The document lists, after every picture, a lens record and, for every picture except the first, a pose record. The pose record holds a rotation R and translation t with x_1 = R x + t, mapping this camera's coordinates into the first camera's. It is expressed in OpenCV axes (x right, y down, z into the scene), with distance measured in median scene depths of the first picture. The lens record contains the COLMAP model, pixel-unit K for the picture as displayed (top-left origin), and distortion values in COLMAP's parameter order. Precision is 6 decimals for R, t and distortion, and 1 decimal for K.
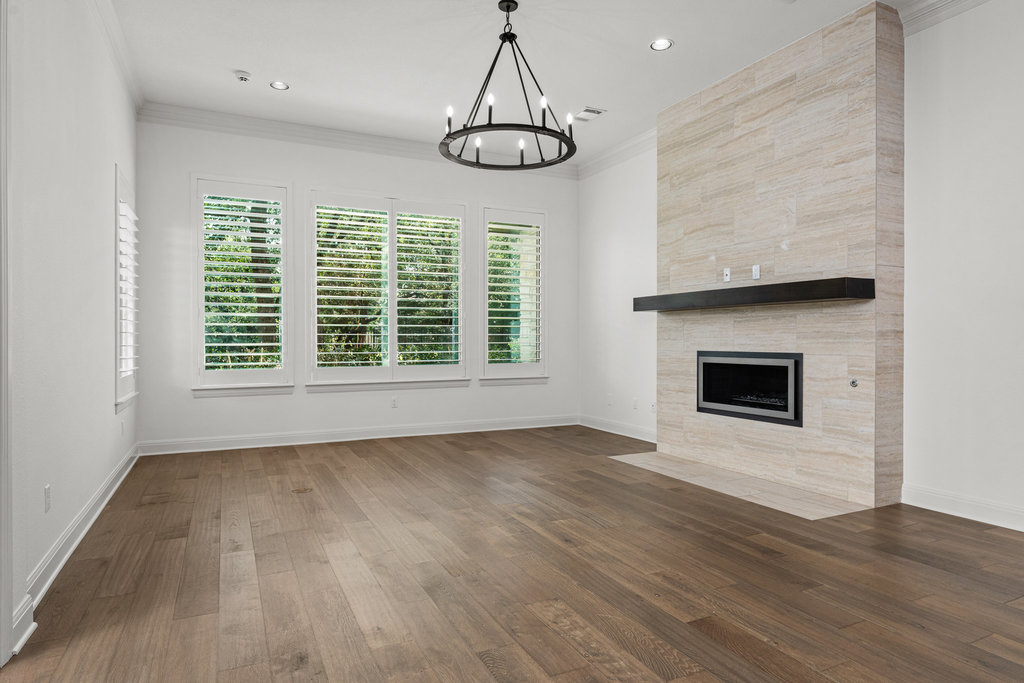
lens RADIAL K [[601.2, 0, 512.0], [0, 601.2, 341.5], [0, 0, 1]] dist [0.004989, 0.000595]
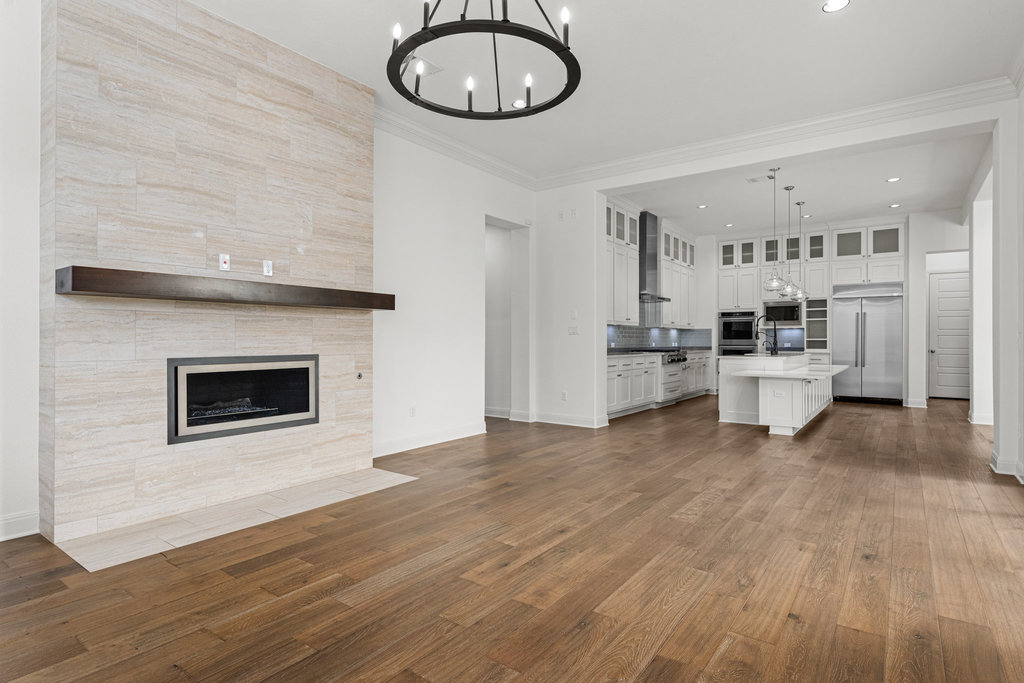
lens RADIAL K [[531.8, 0, 512.0], [0, 531.8, 341.5], [0, 0, 1]] dist [-0.004506, -0.000690]
pose [[-0.469337, -0.003500, 0.883012, -0.537025], [0.003821, 0.999975, 0.005995, -0.008212], [-0.883011, 0.006188, -0.469312, 1.172649]]
